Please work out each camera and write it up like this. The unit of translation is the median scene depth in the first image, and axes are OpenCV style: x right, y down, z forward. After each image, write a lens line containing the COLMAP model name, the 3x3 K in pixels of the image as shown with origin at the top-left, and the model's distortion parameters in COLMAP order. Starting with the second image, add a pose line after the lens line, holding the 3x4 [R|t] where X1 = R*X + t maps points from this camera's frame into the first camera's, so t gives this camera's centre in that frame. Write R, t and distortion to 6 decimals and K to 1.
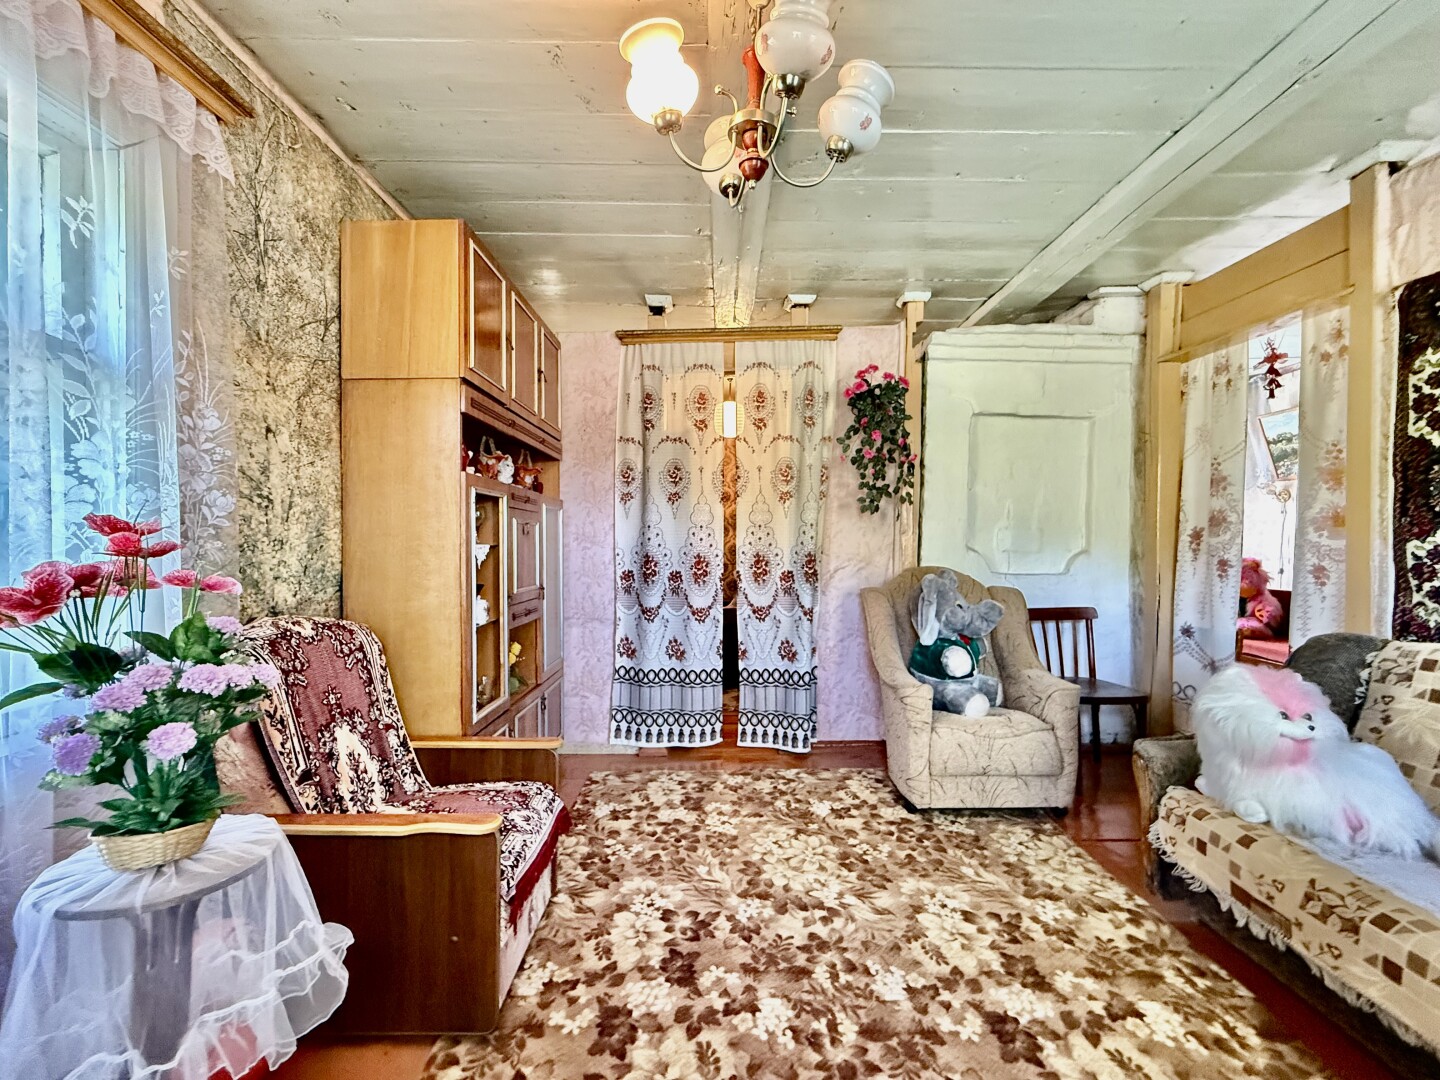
lens RADIAL K [[576.5, 0, 715.0], [0, 576.5, 540.4], [0, 0, 1]] dist [-0.000795, 0.000979]
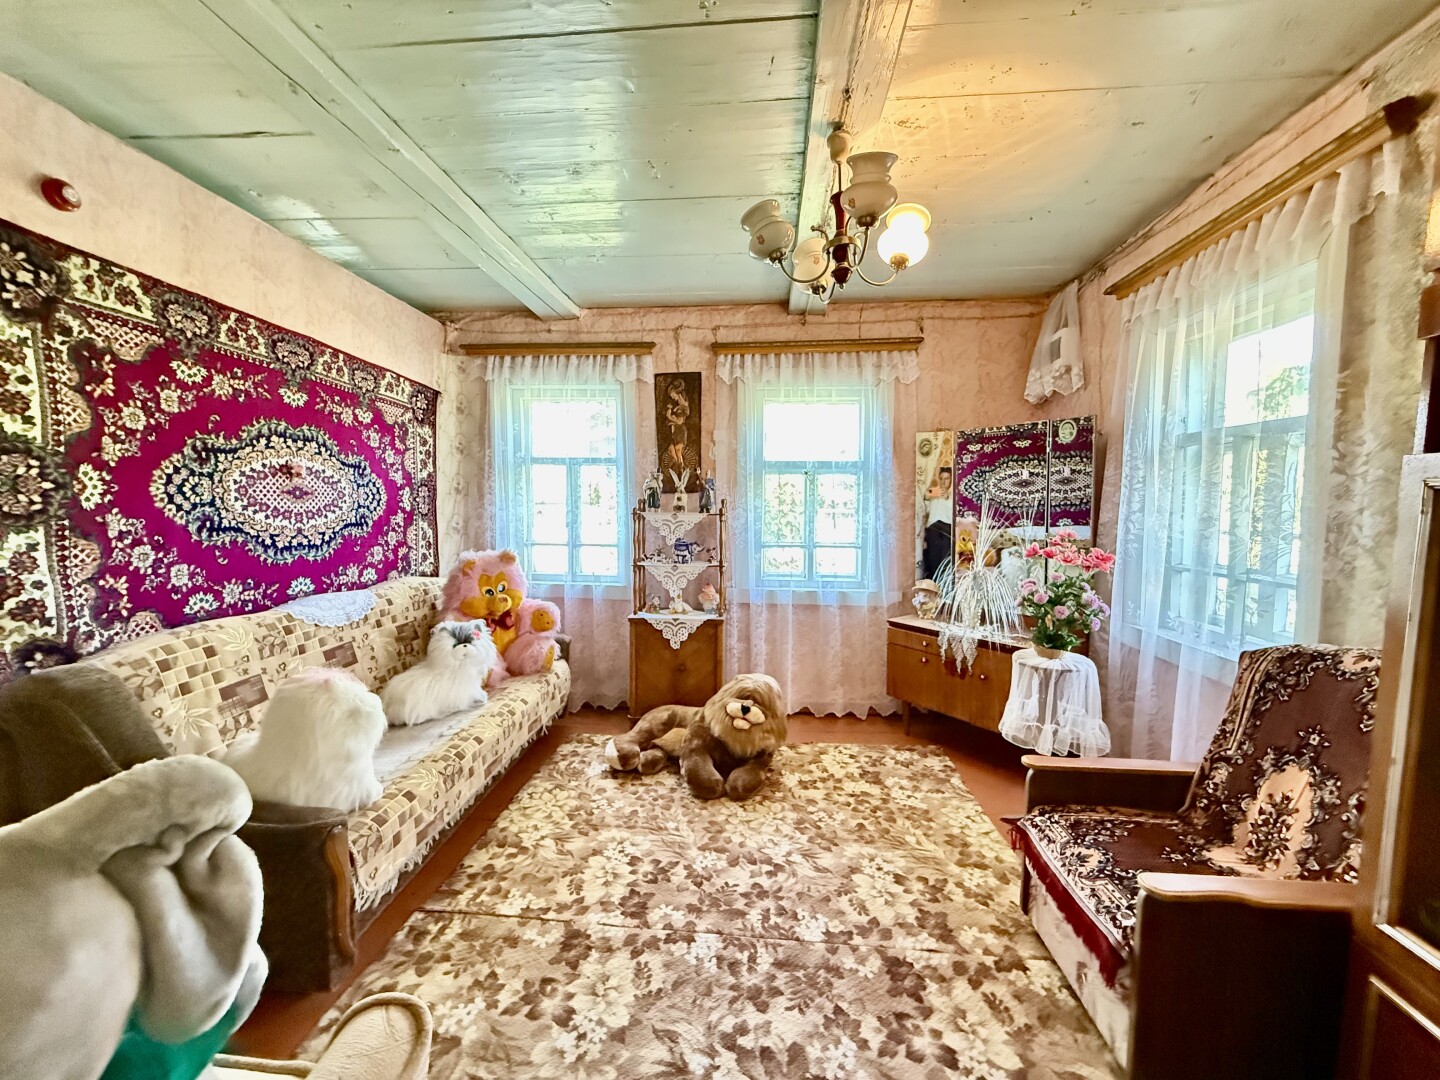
lens RADIAL K [[576.5, 0, 714.0], [0, 576.5, 541.7], [0, 0, 1]] dist [-0.000795, 0.000979]
pose [[-0.995695, -0.016867, 0.091146, 0.164715], [-0.009838, 0.996980, 0.077029, -0.079685], [-0.092170, 0.075801, -0.992854, 1.705062]]
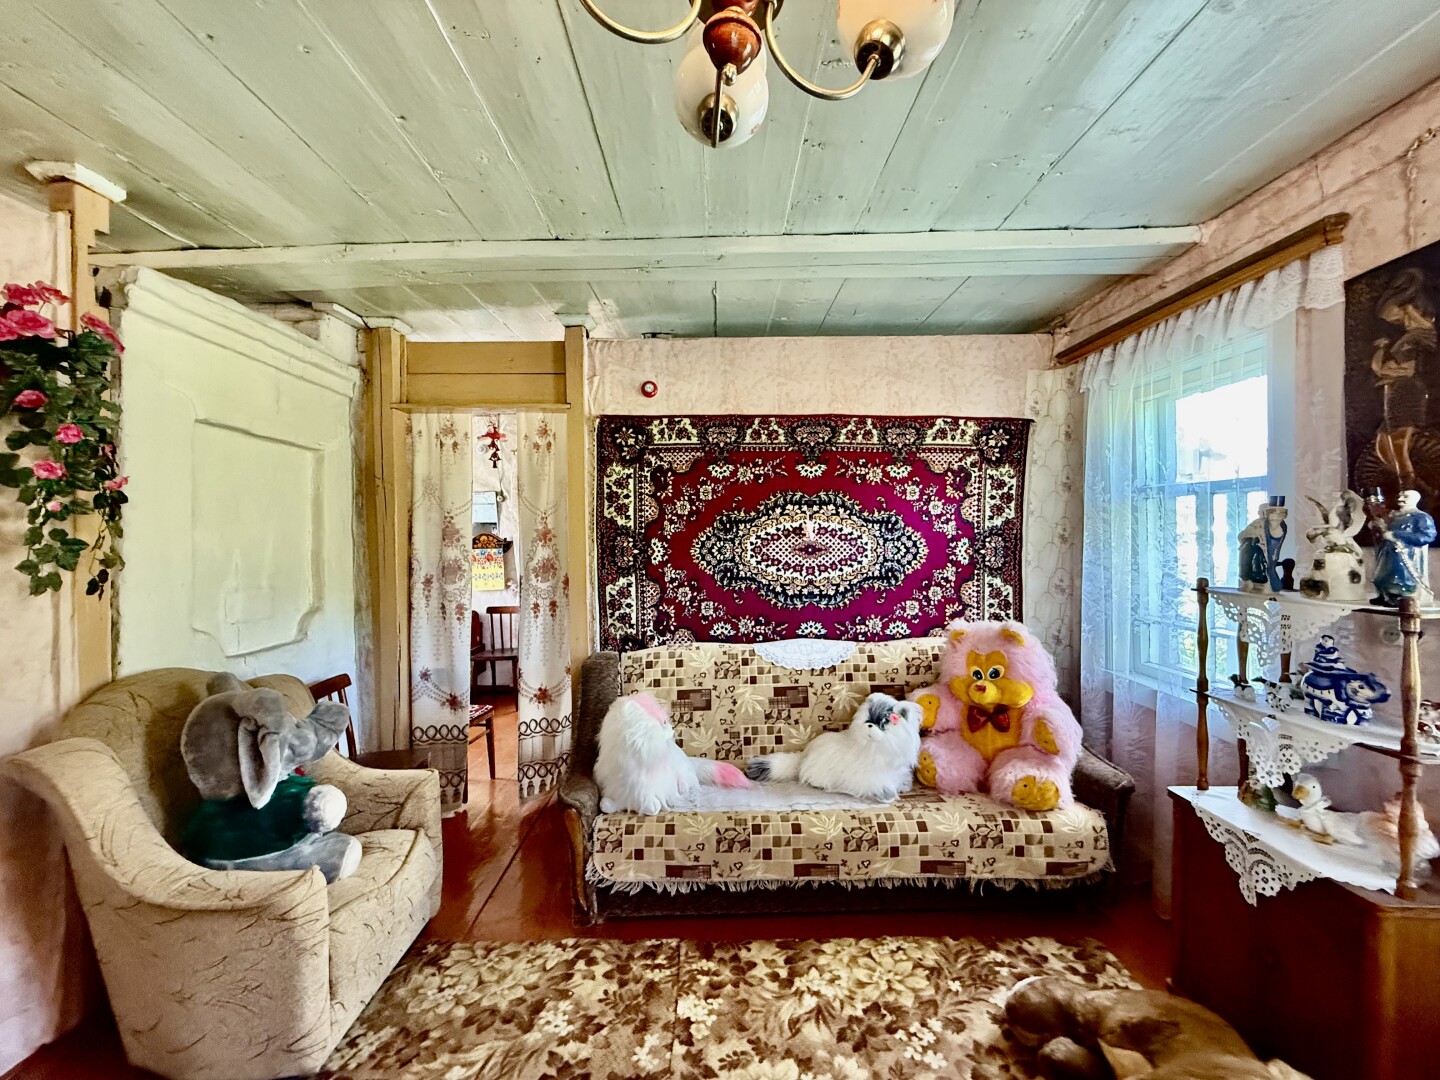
lens RADIAL K [[576.5, 0, 715.3], [0, 576.5, 541.0], [0, 0, 1]] dist [-0.000795, 0.000979]
pose [[0.004505, -0.017562, 0.999836, -0.330772], [0.024525, 0.999547, 0.017447, -0.137733], [-0.999689, 0.024442, 0.004934, 0.715935]]
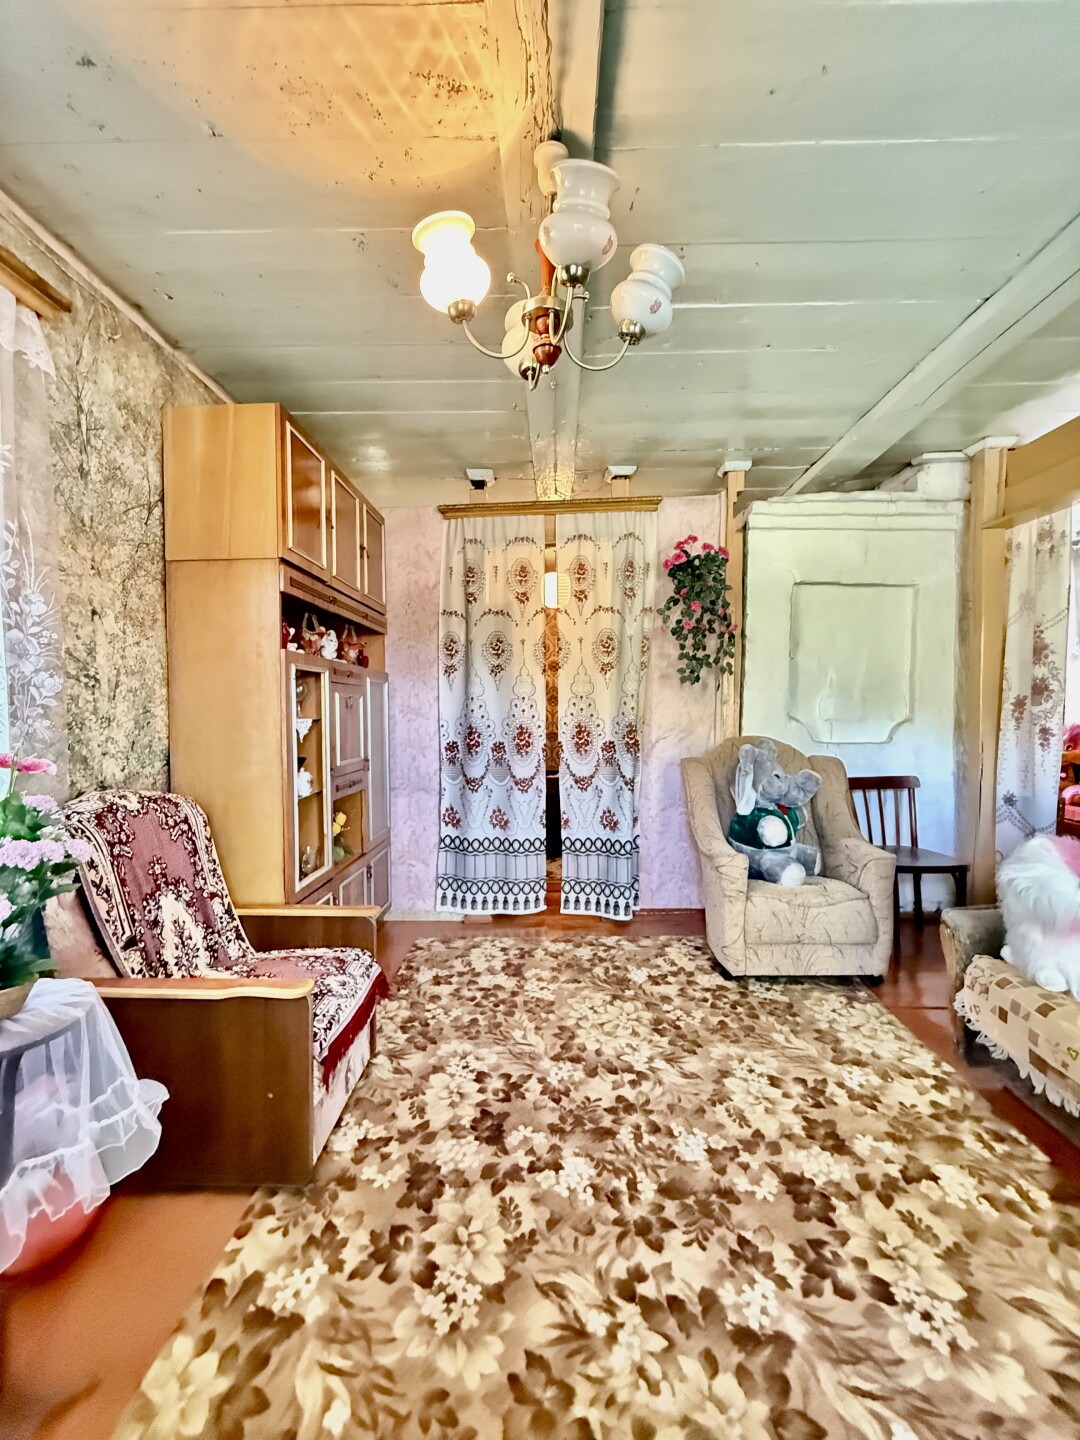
lens RADIAL K [[576.5, 0, 539.8], [0, 576.5, 715.3], [0, 0, 1]] dist [-0.000795, 0.000979]
pose [[0.999619, -0.006692, -0.026767, 0.054485], [0.007066, 0.999878, 0.013900, -0.012764], [0.026670, -0.014084, 0.999545, -0.022502]]
